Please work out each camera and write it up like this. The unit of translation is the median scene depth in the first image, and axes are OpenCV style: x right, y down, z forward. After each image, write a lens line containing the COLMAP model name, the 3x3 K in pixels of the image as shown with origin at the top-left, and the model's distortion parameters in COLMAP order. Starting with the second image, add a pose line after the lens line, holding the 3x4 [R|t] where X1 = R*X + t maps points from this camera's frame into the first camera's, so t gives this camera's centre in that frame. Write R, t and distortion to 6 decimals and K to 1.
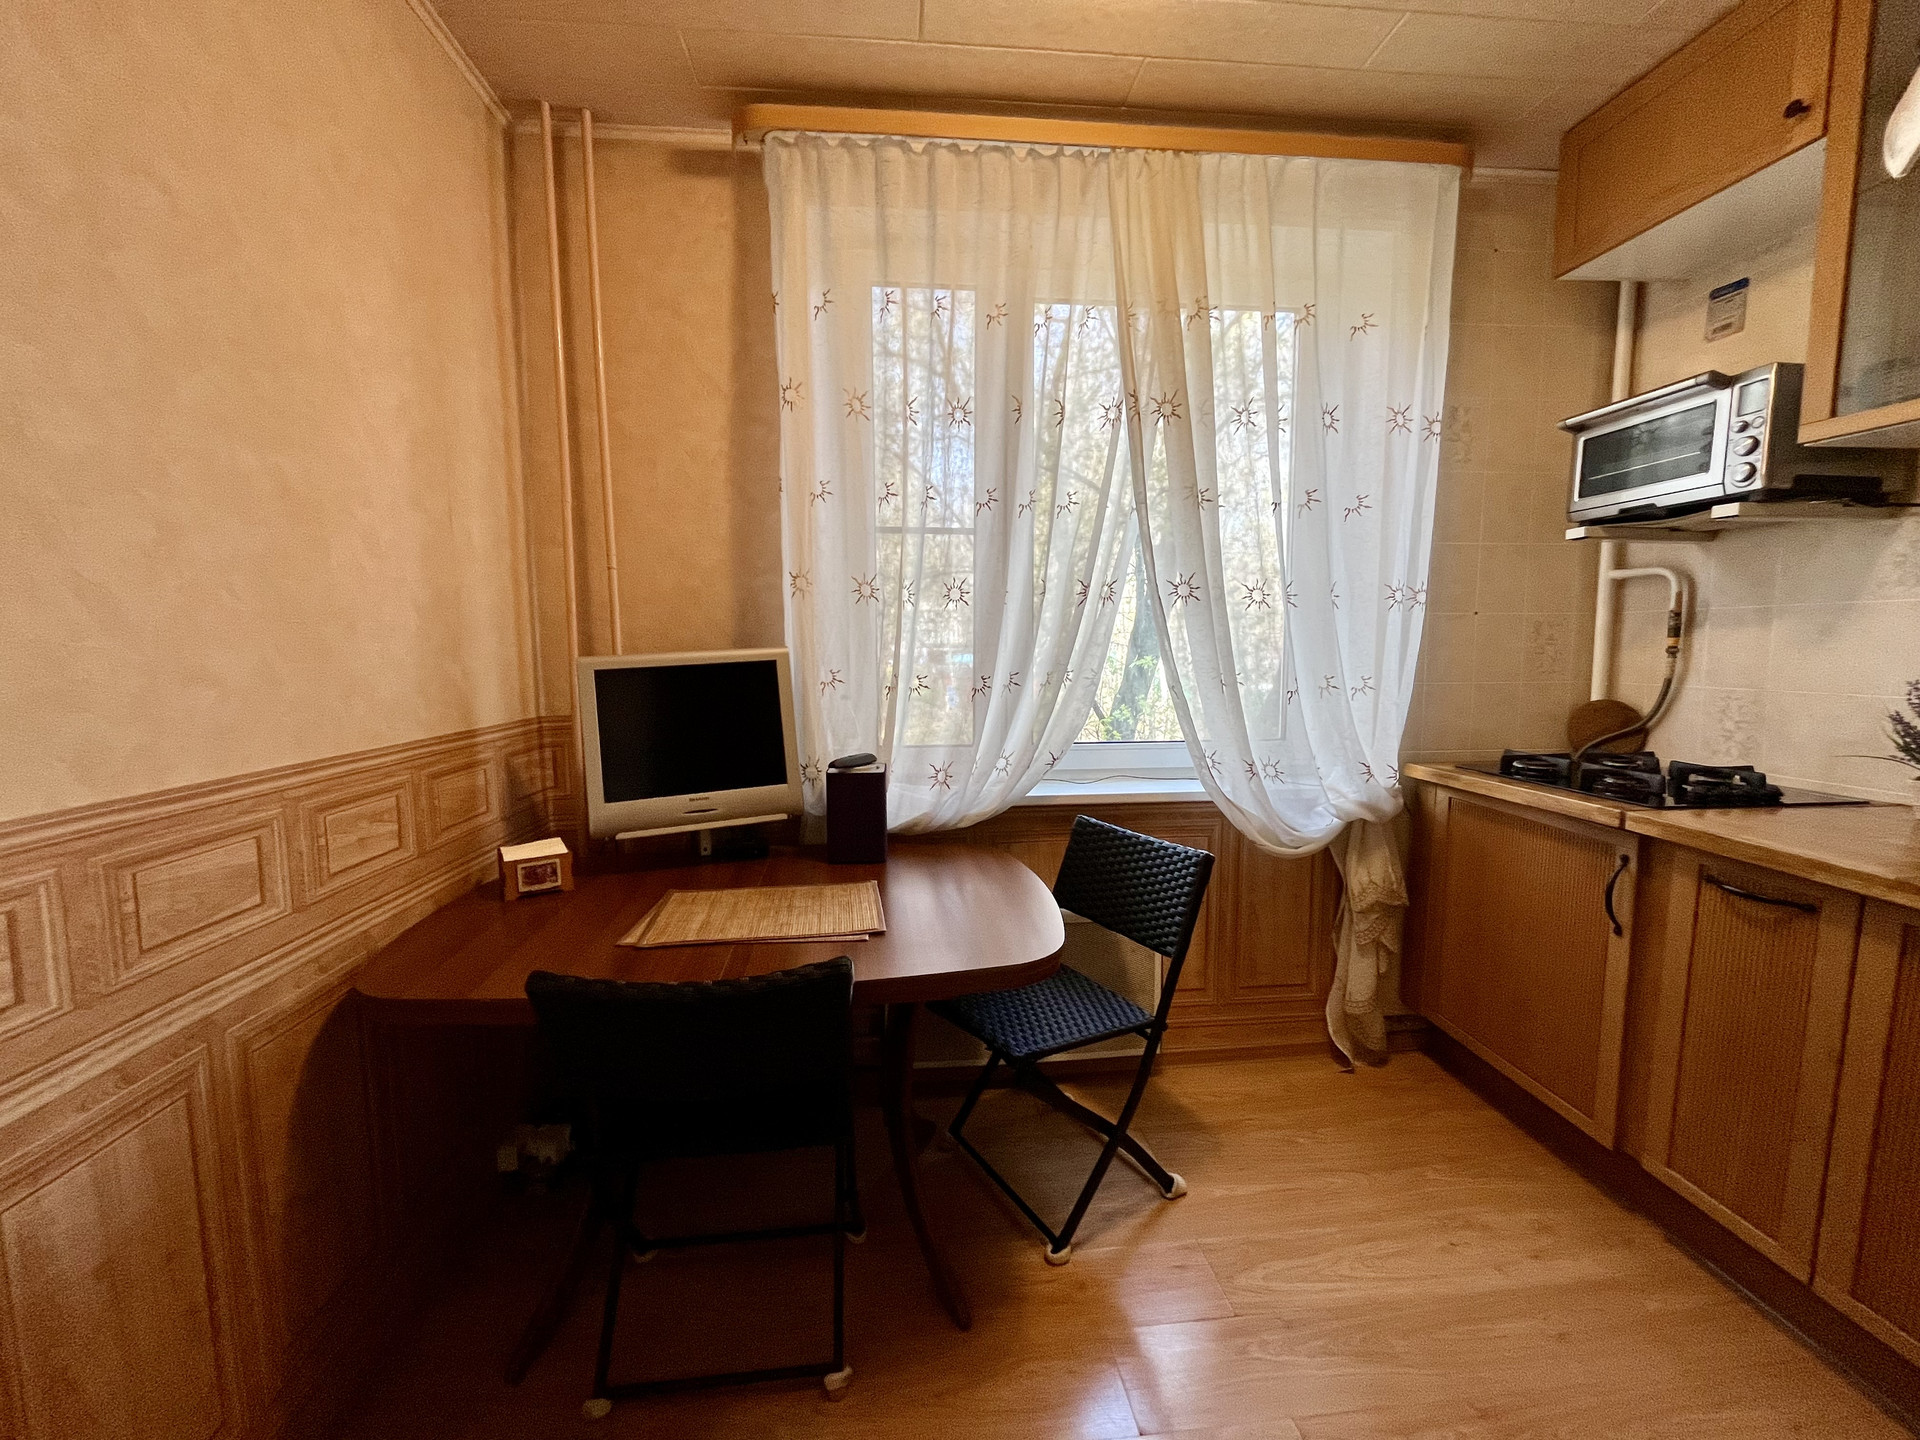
lens RADIAL K [[771.5, 0, 963.2], [0, 771.5, 712.5], [0, 0, 1]] dist [-0.002638, 0.000202]
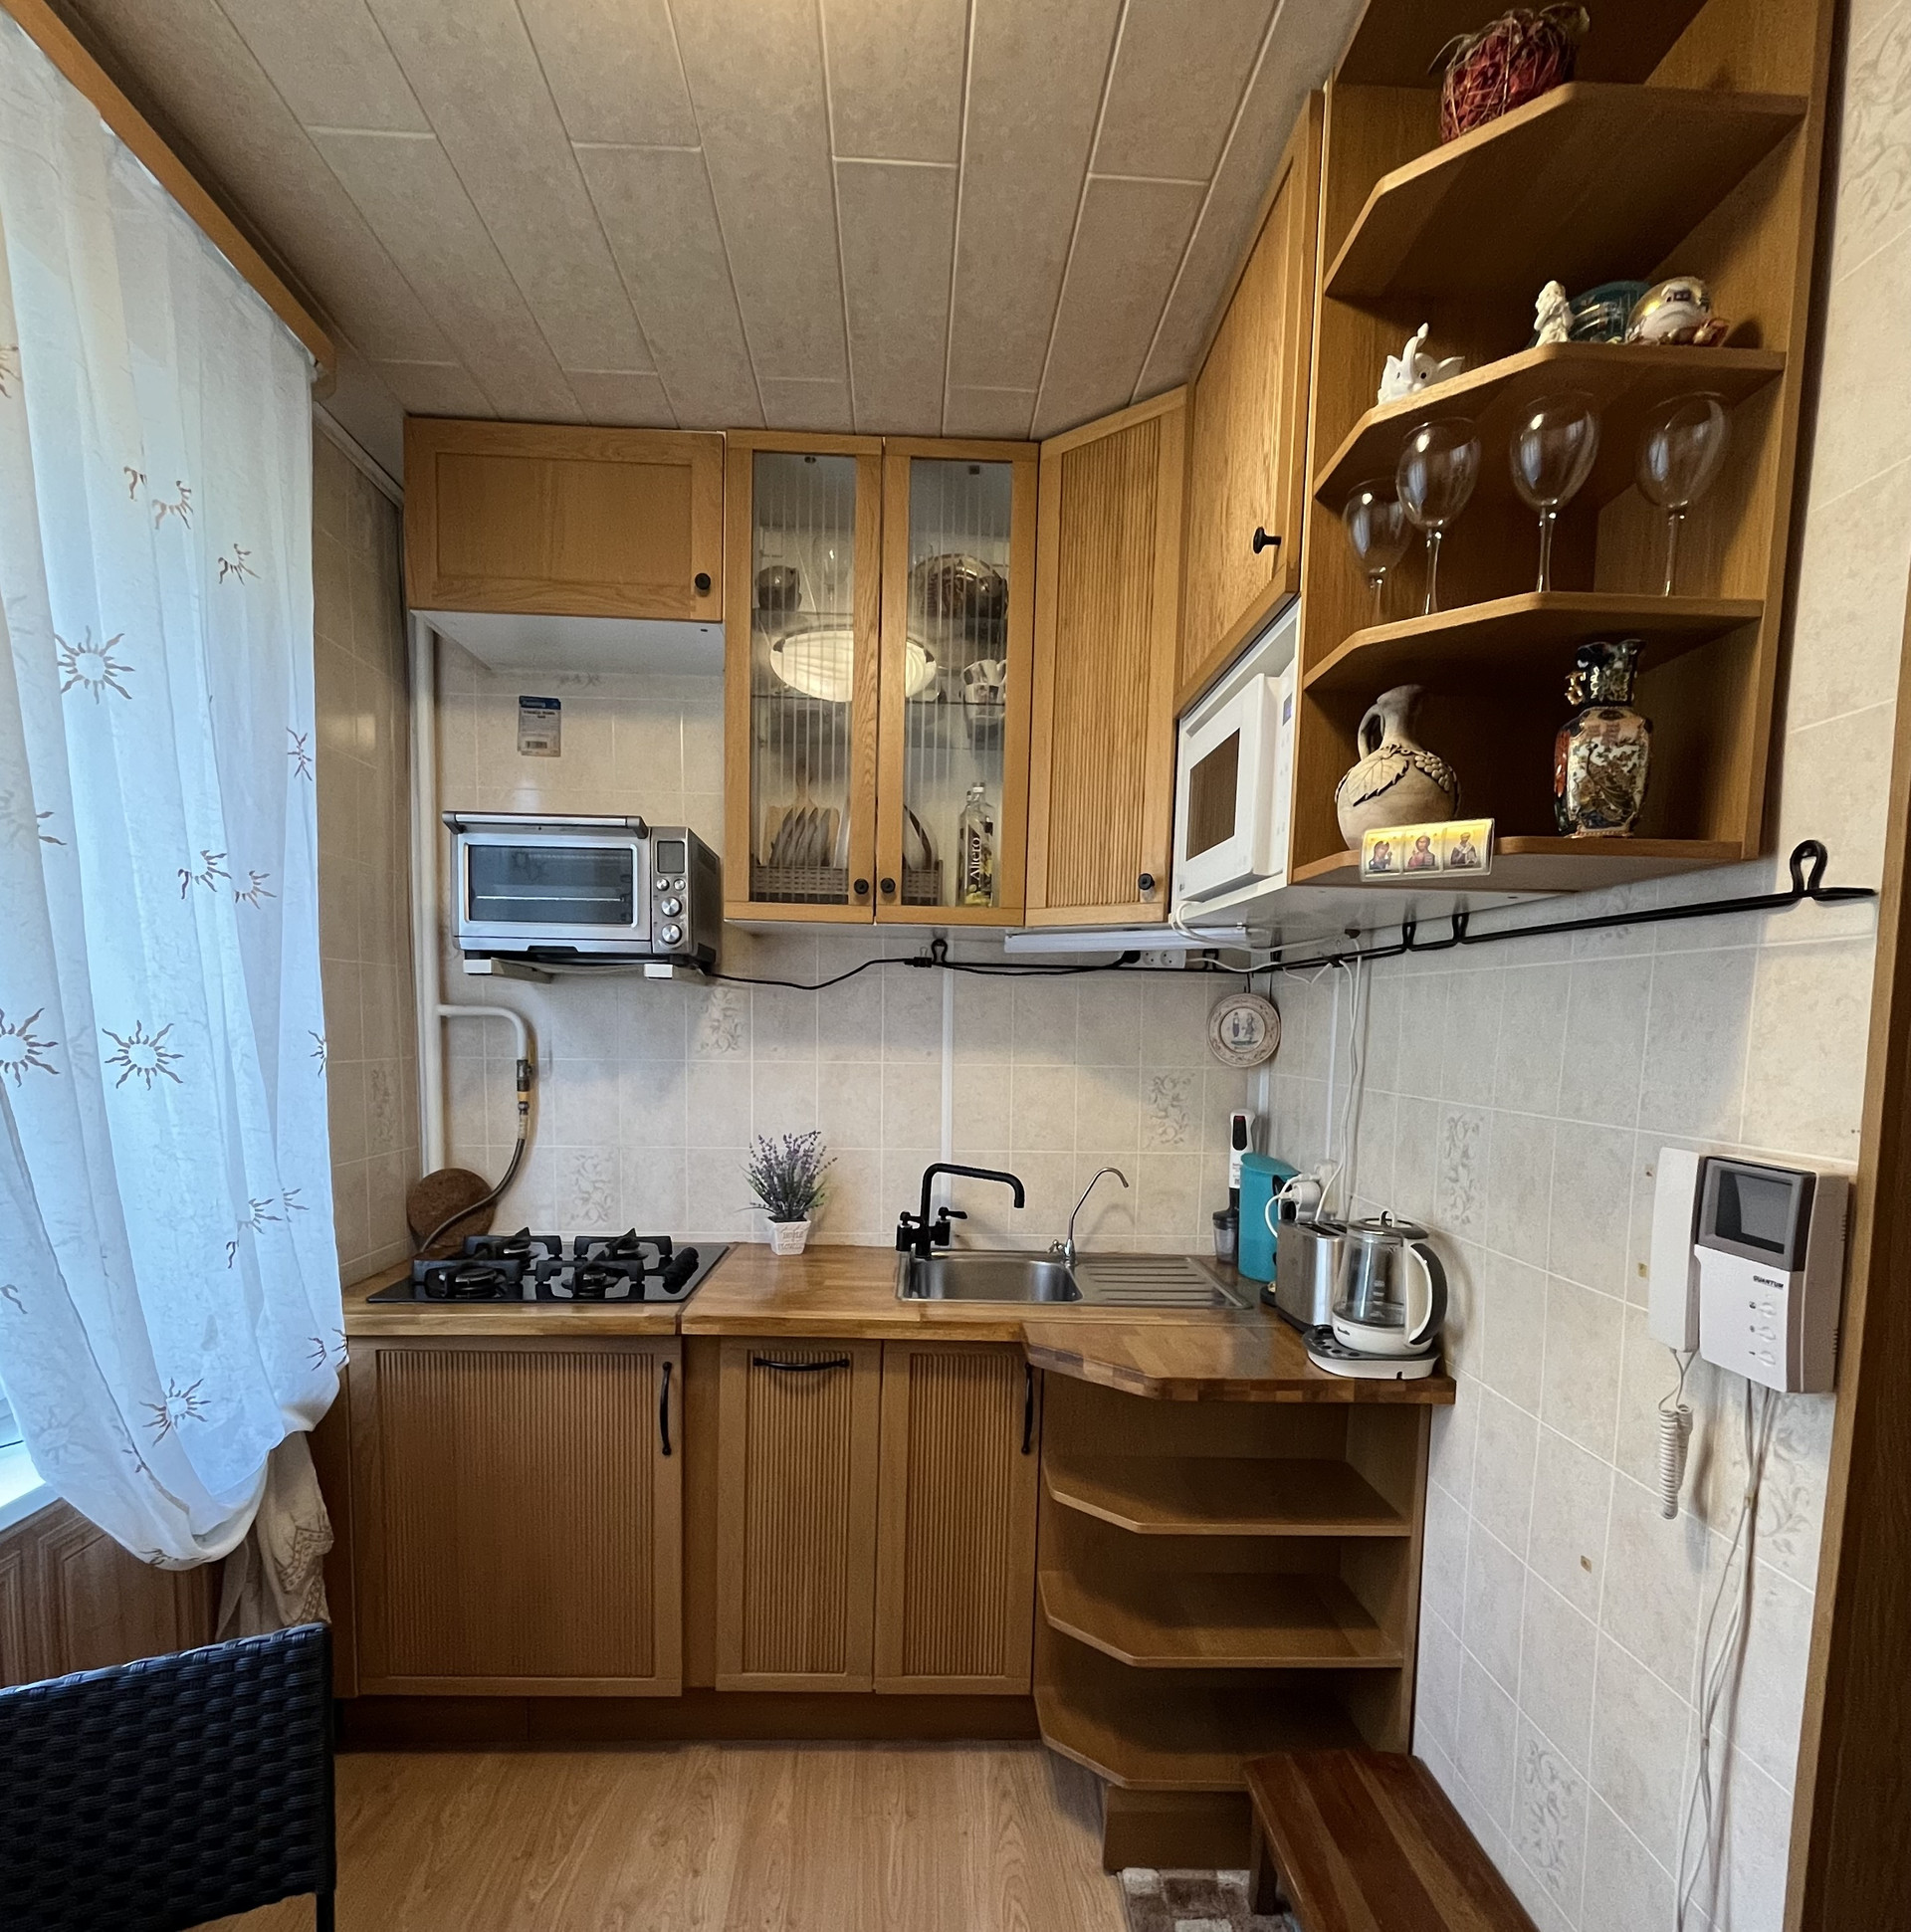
lens RADIAL K [[1076.4, 0, 945.6], [0, 1076.4, 1119.0], [0, 0, 1]] dist [-0.000790, -0.000397]
pose [[0.057465, -0.081406, 0.995023, -0.266539], [0.073852, 0.994286, 0.077080, -0.135540], [-0.995612, 0.069055, 0.063148, 0.497747]]
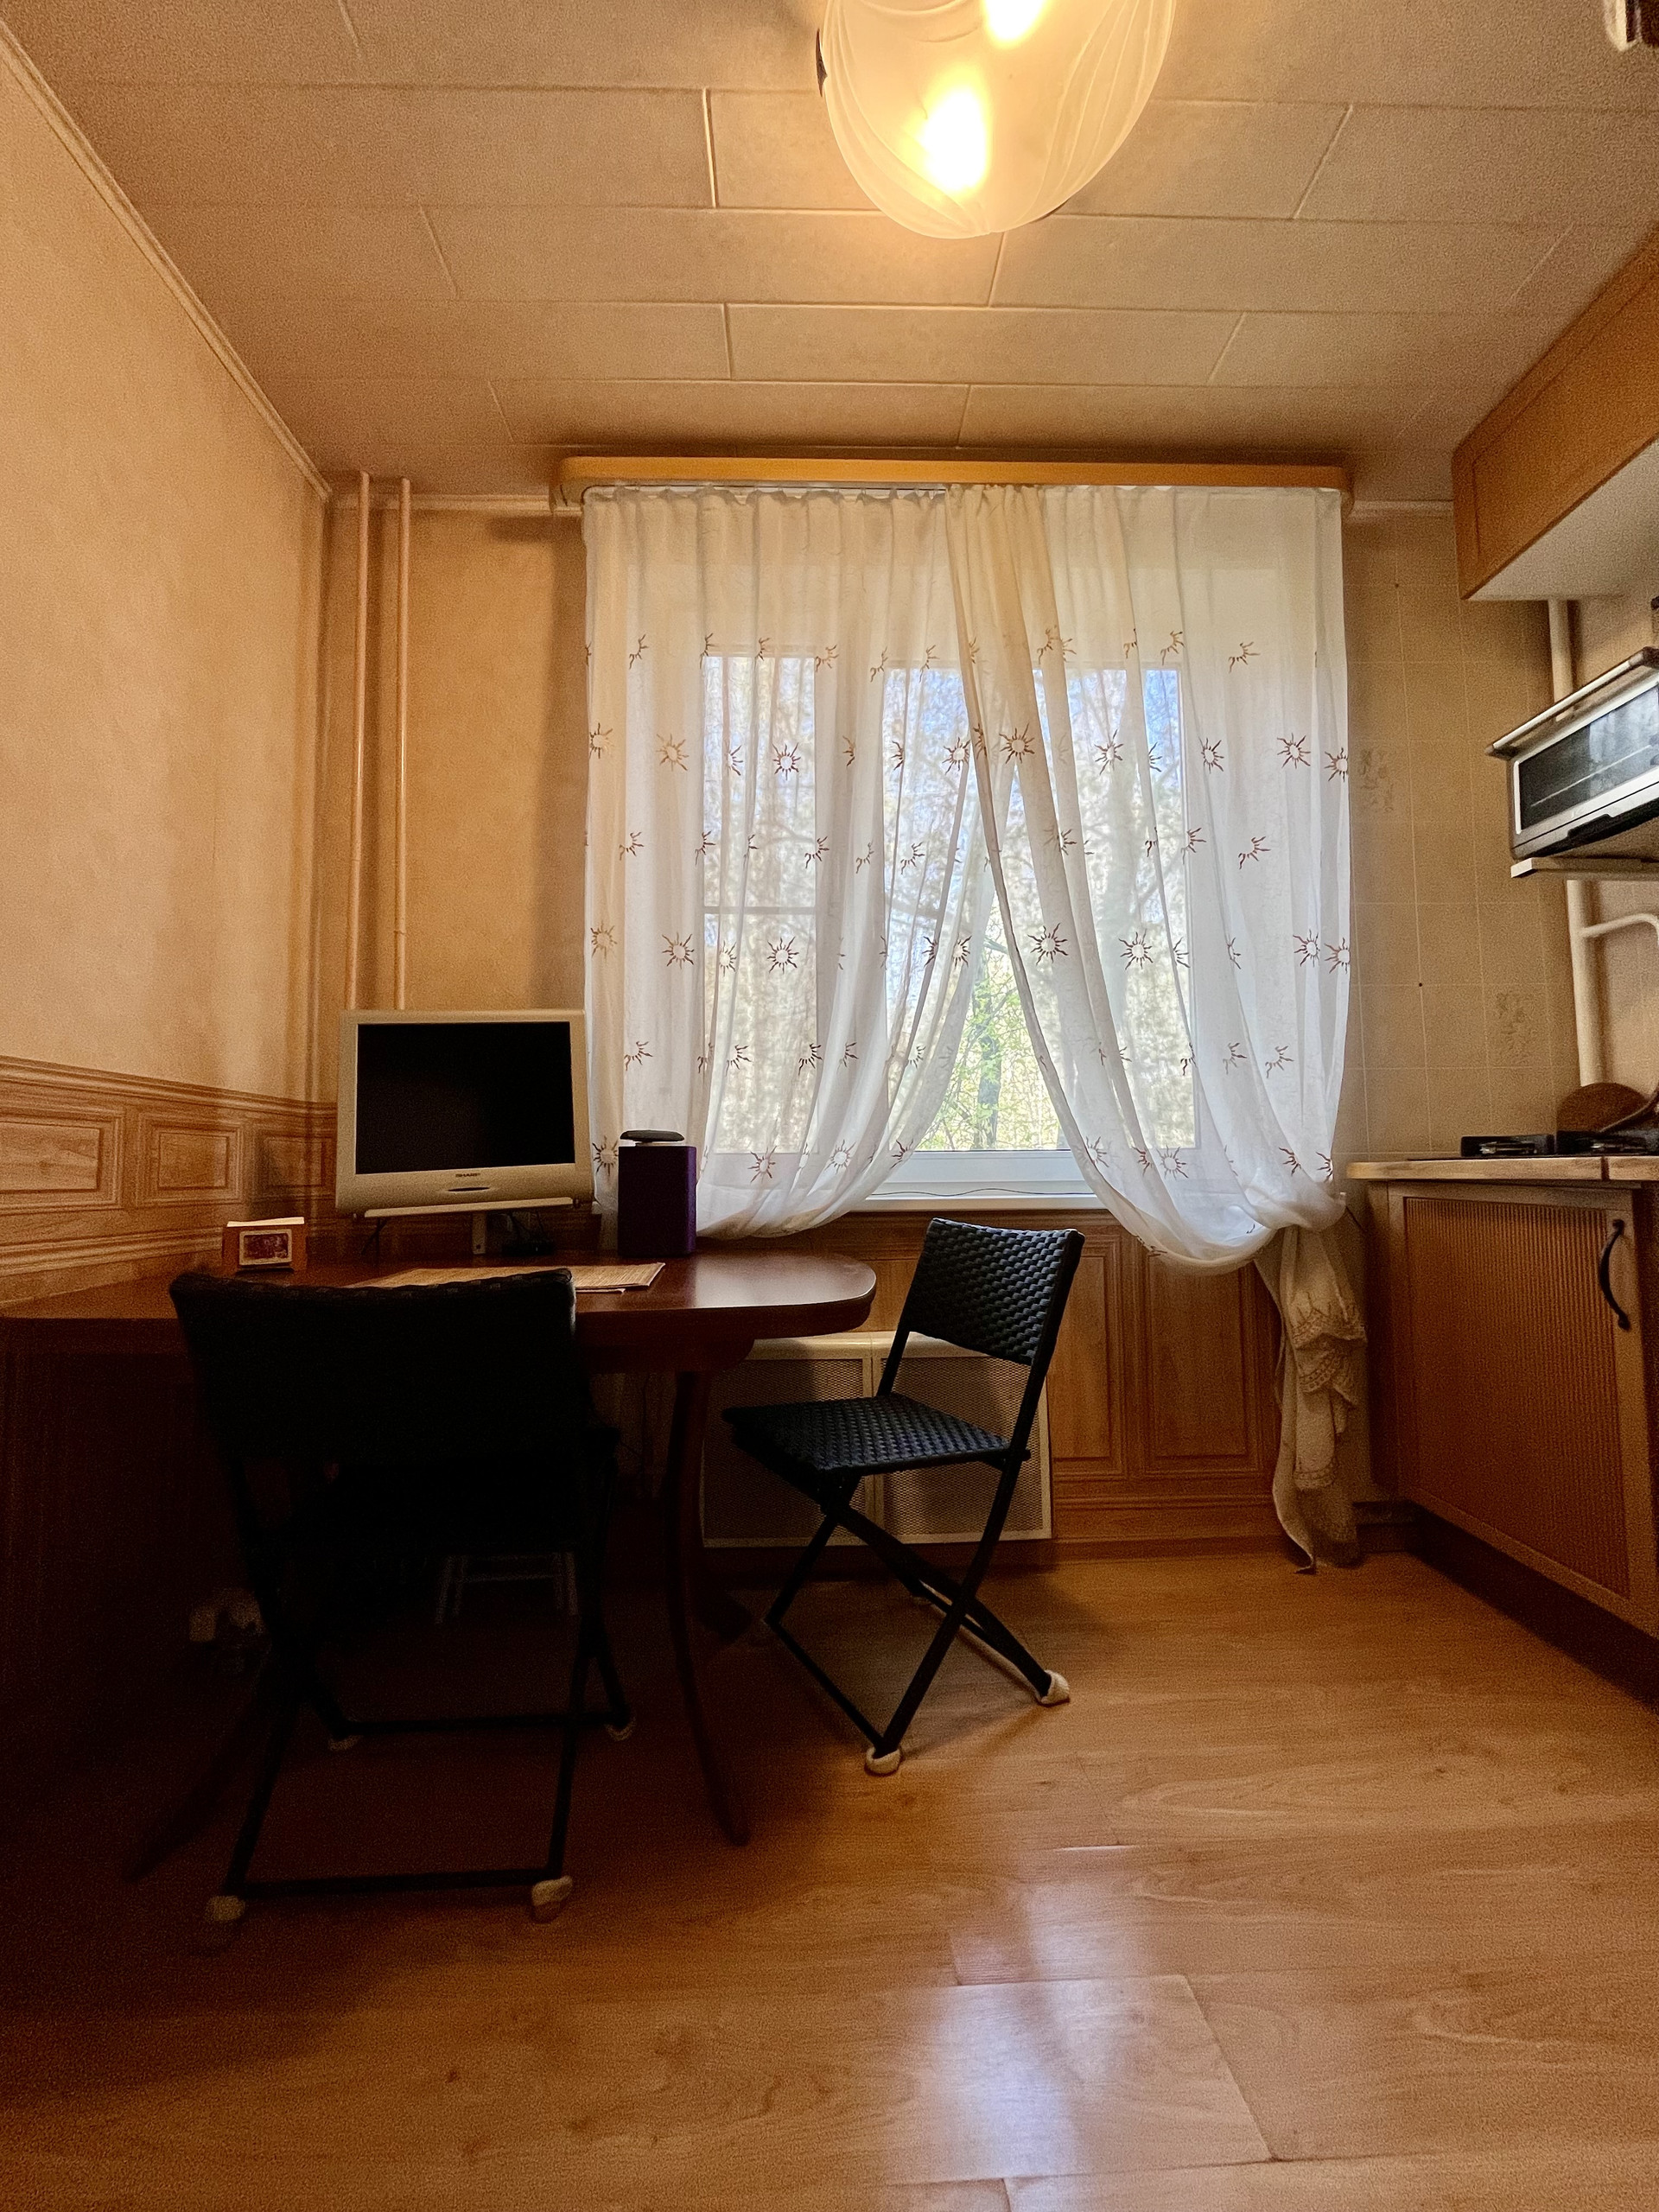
lens RADIAL K [[888.9, 0, 829.2], [0, 888.9, 1104.0], [0, 0, 1]] dist [-0.002638, 0.000202]
pose [[0.997829, -0.011372, -0.064871, 0.111101], [0.000874, 0.987178, -0.159621, 0.178945], [0.065855, 0.159218, 0.985045, 0.047735]]
